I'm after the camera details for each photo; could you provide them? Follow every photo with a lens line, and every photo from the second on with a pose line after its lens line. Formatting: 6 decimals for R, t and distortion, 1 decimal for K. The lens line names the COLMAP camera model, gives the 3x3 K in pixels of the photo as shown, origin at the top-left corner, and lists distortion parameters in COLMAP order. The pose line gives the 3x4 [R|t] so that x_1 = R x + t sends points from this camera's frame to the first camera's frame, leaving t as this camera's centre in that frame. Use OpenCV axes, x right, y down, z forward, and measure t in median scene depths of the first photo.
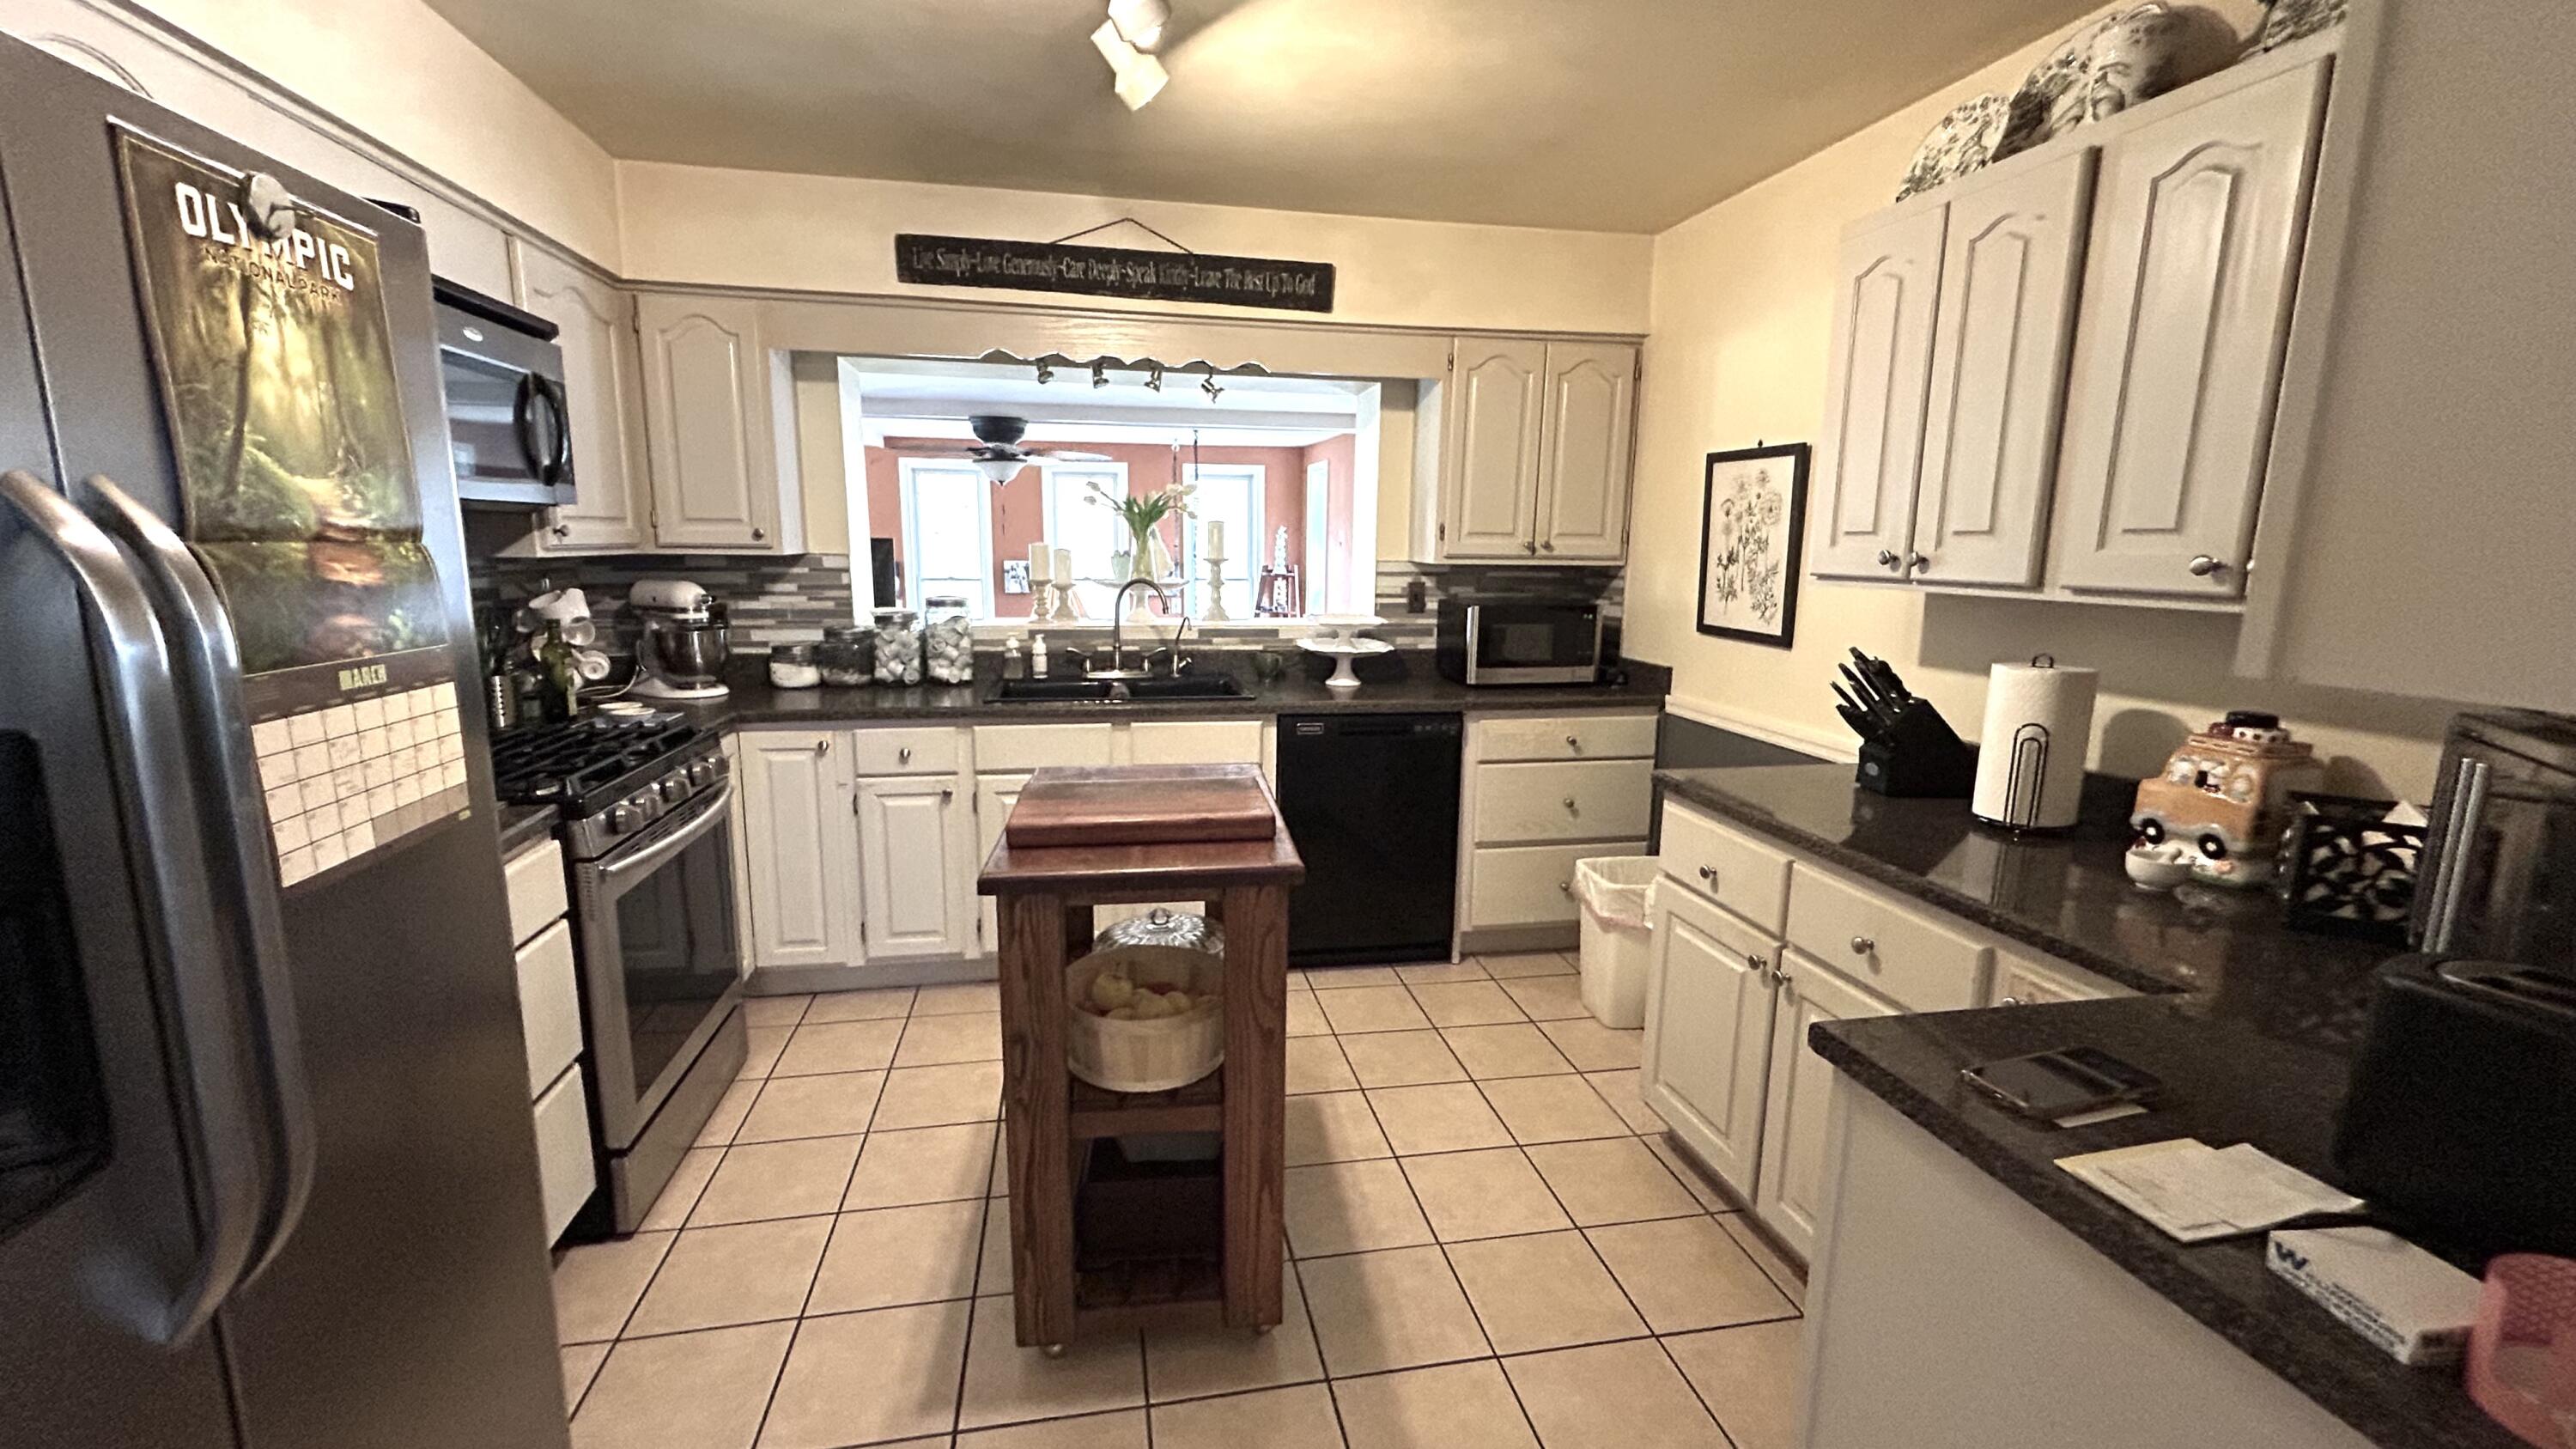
lens RADIAL K [[1034.1, 0, 1275.8], [0, 1034.1, 711.6], [0, 0, 1]] dist [-0.004056, 0.002061]
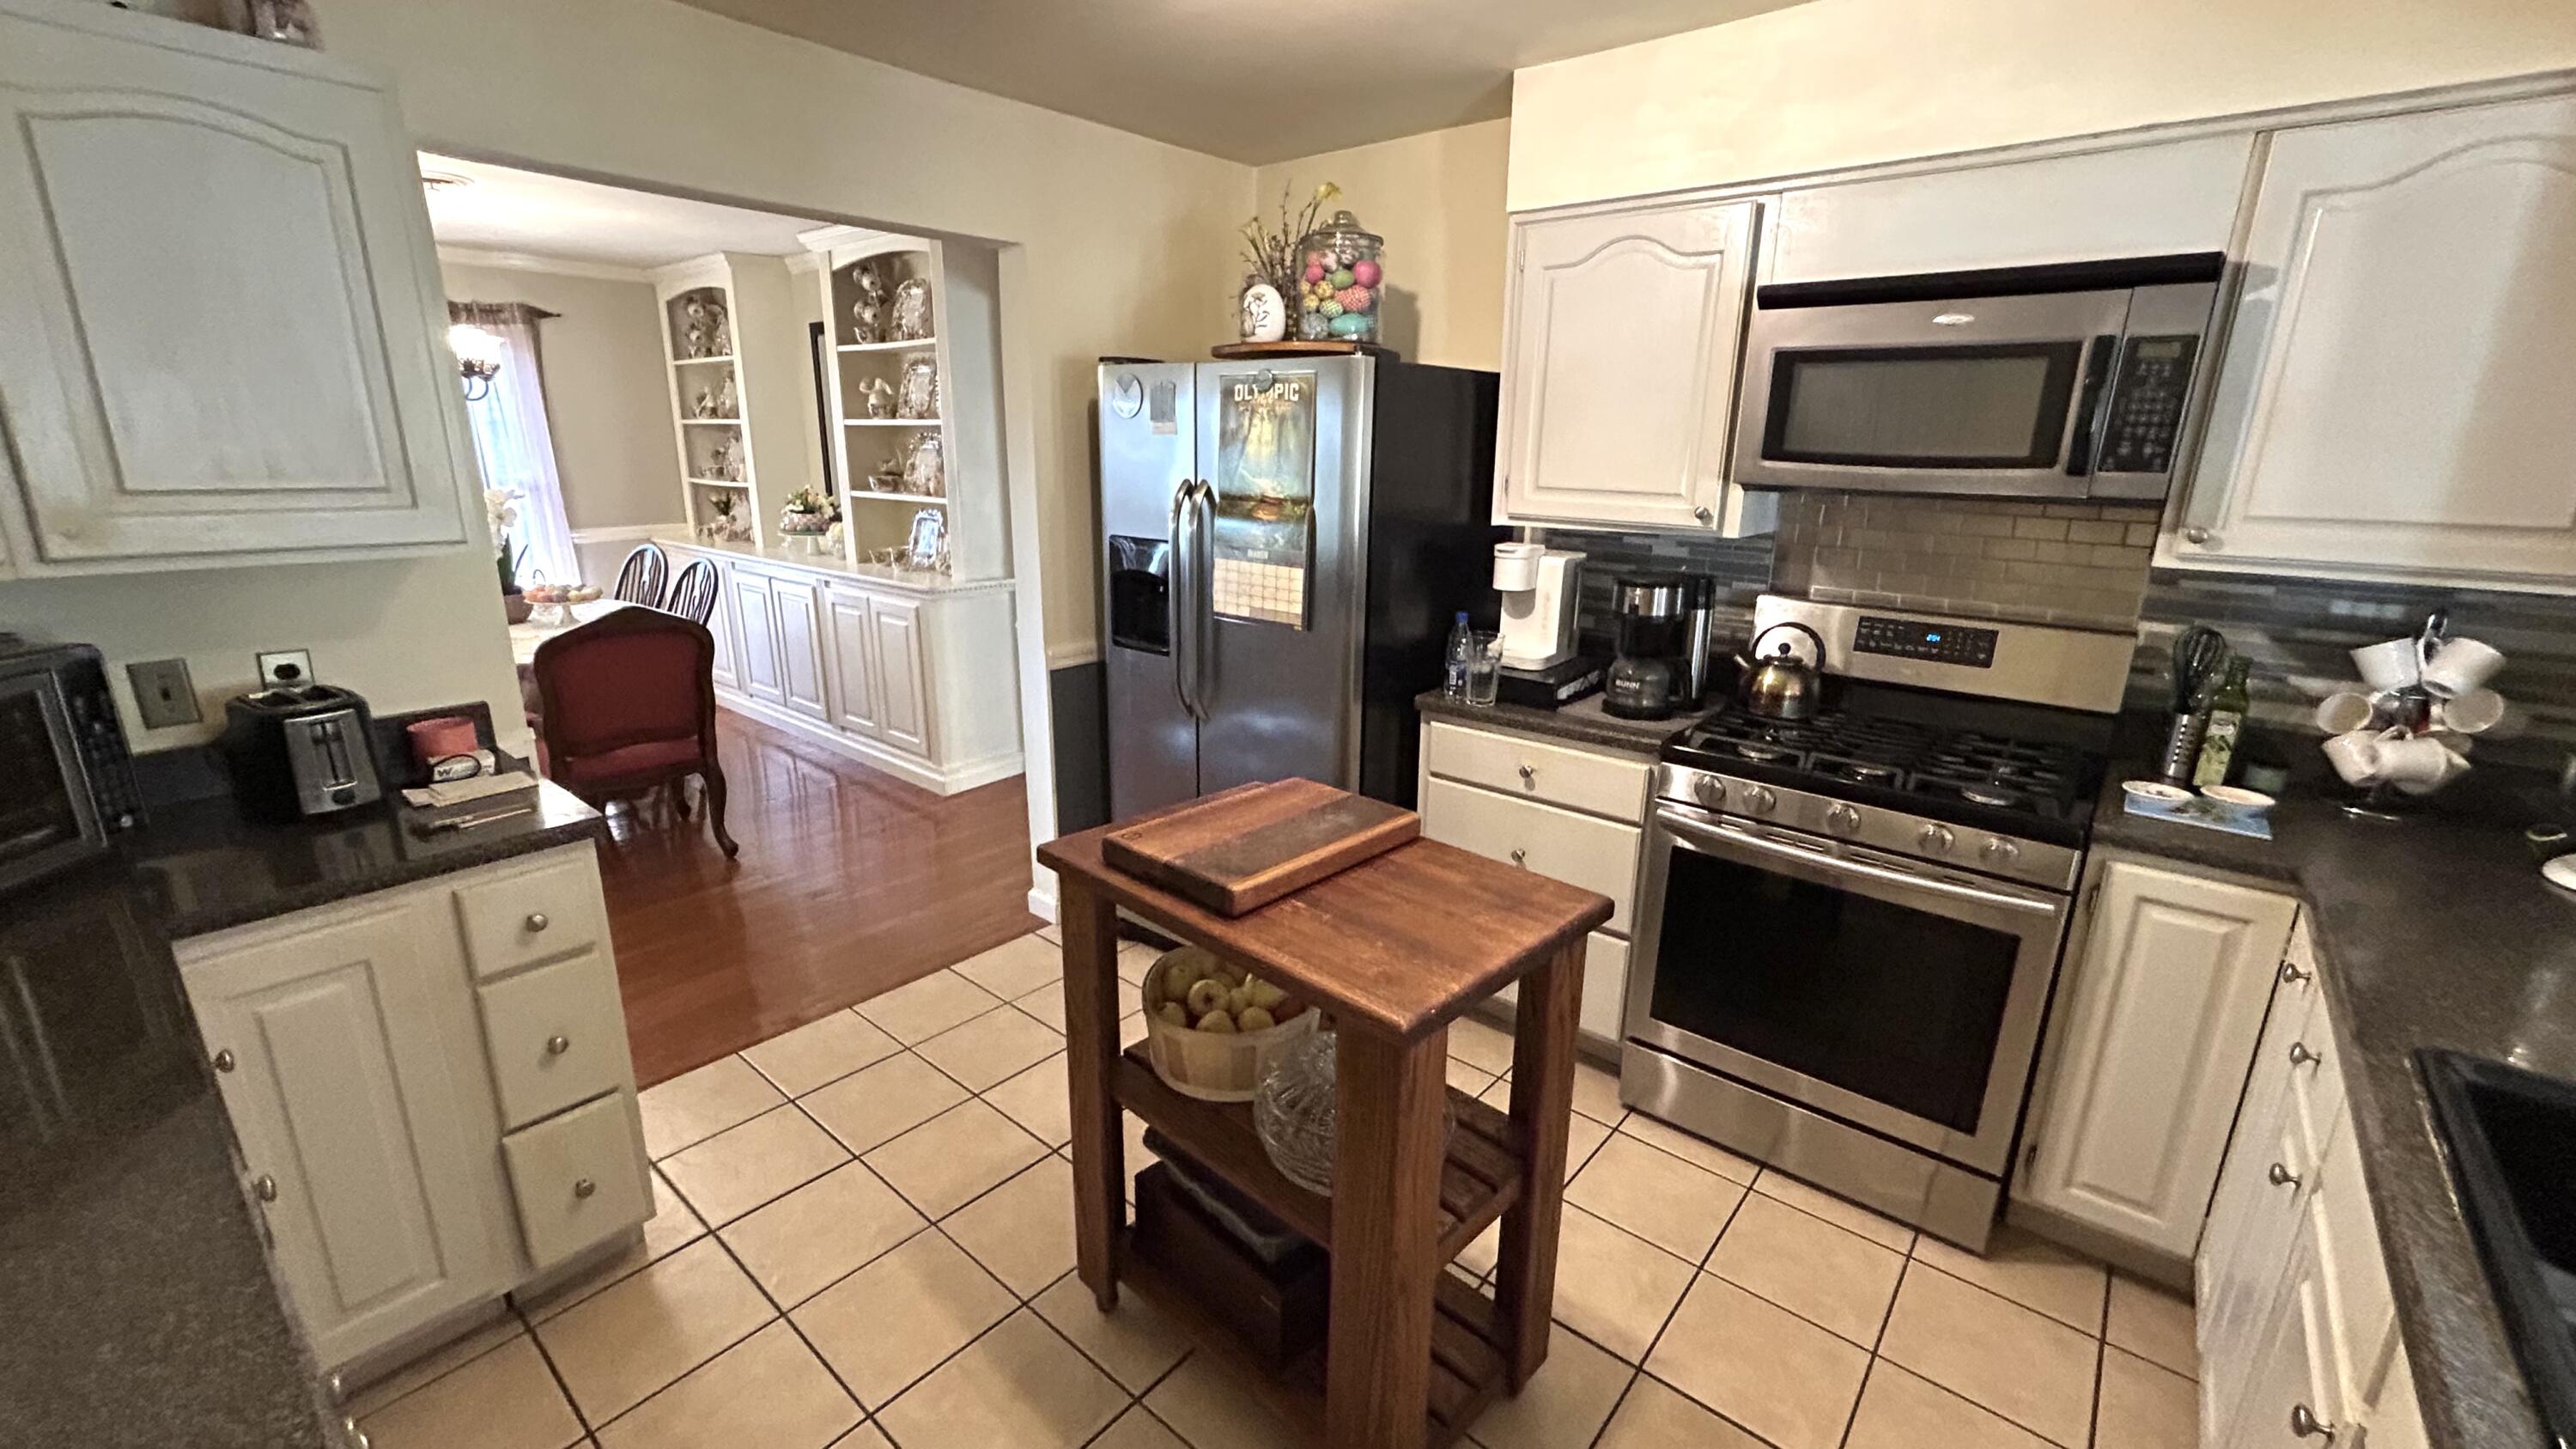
lens RADIAL K [[1034.1, 0, 1274.8], [0, 1034.1, 725.0], [0, 0, 1]] dist [-0.004056, 0.002061]
pose [[-0.780270, 0.144042, -0.608630, 0.764145], [-0.128618, 0.915366, 0.381526, -0.654874], [0.612076, 0.375974, -0.695706, 3.061975]]
